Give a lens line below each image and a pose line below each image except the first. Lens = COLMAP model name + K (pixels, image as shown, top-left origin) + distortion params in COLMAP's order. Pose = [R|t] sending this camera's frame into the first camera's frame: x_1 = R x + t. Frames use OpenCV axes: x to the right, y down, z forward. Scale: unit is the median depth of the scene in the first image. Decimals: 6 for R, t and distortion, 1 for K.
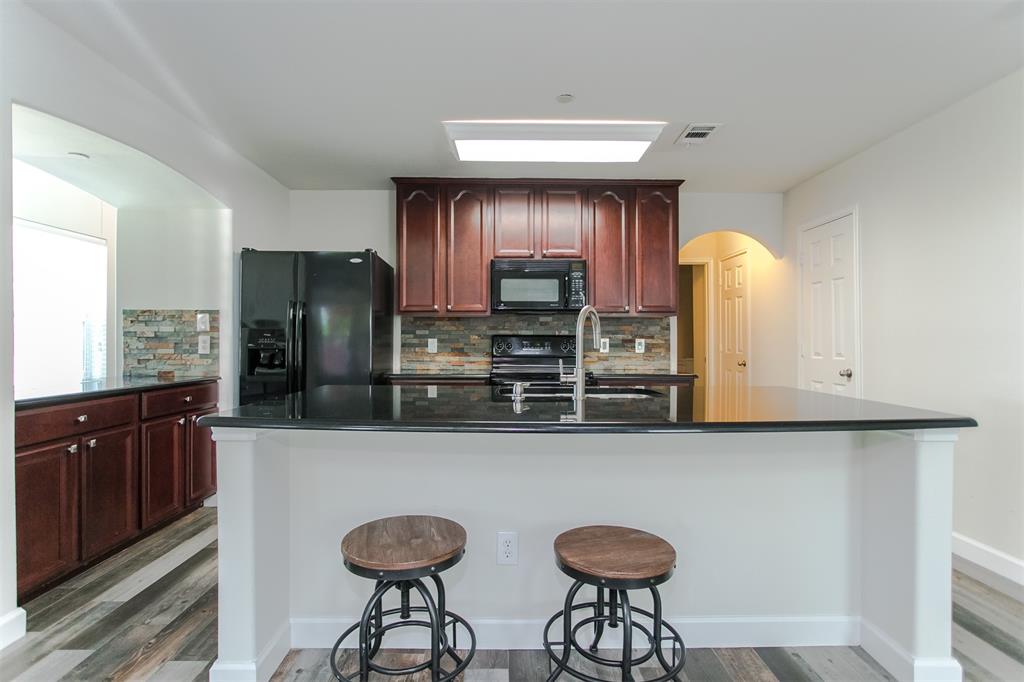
lens RADIAL K [[493.5, 0, 516.5], [0, 493.5, 341.2], [0, 0, 1]] dist [-0.004446, 0.000348]
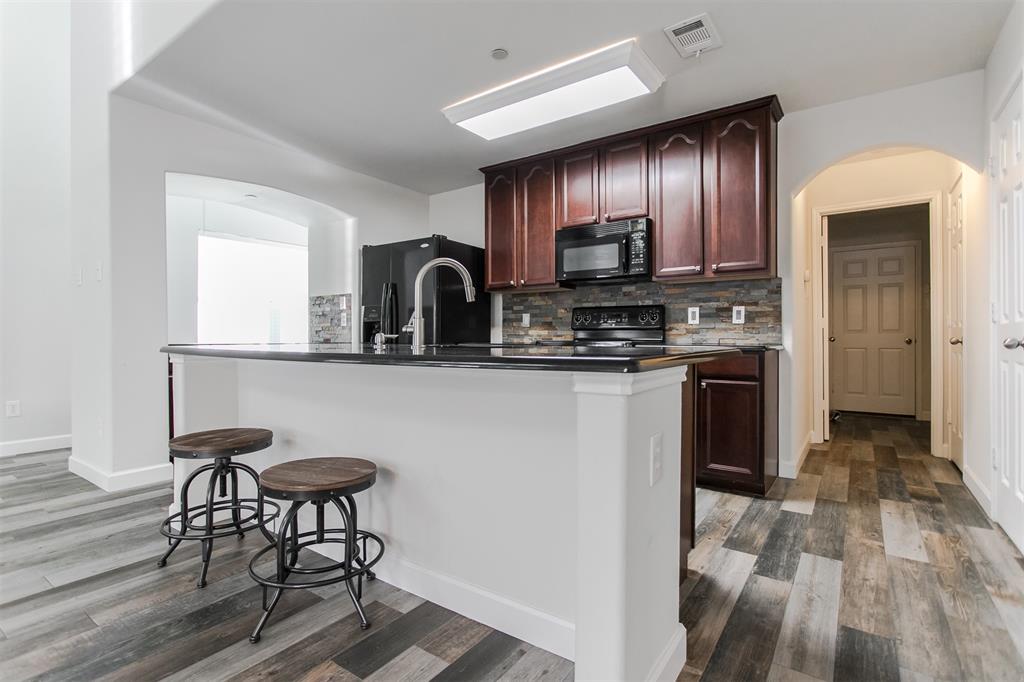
lens RADIAL K [[493.5, 0, 518.4], [0, 493.5, 338.9], [0, 0, 1]] dist [-0.004446, 0.000348]
pose [[0.810995, -0.000218, -0.585053, 0.433016], [0.003723, 0.999982, 0.004787, 0.043726], [0.585041, -0.006061, 0.810981, 0.135126]]
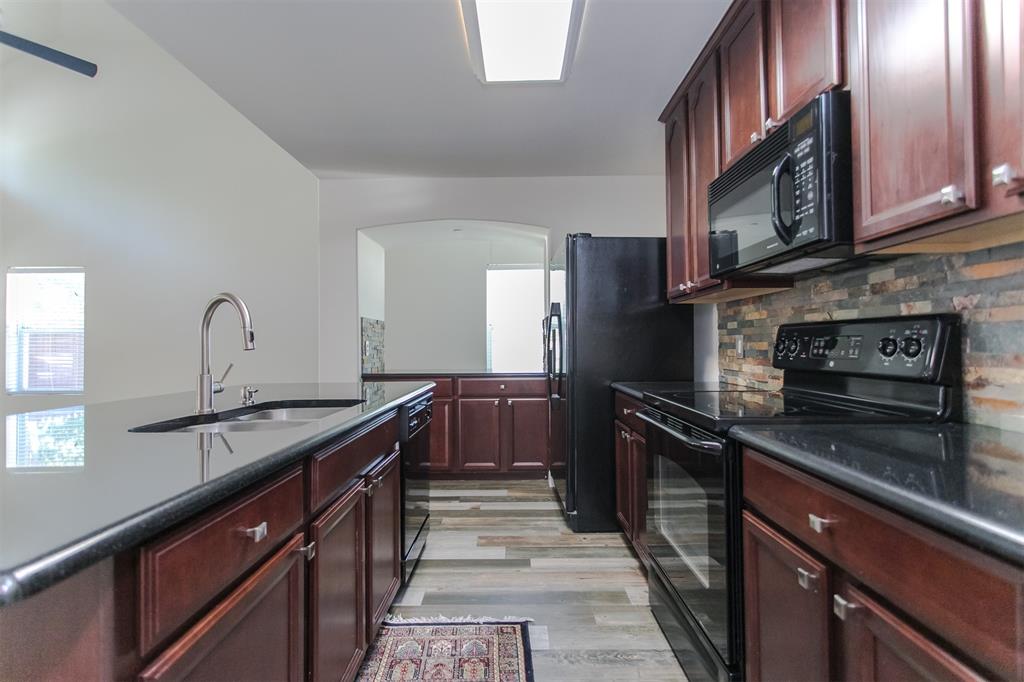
lens RADIAL K [[484.2, 0, 510.3], [0, 484.2, 339.7], [0, 0, 1]] dist [-0.000352, -0.000029]
pose [[-0.021970, -0.014802, -0.999649, 0.437187], [0.008371, 0.999853, -0.014989, 0.007295], [0.999724, -0.008697, -0.021842, 0.728826]]
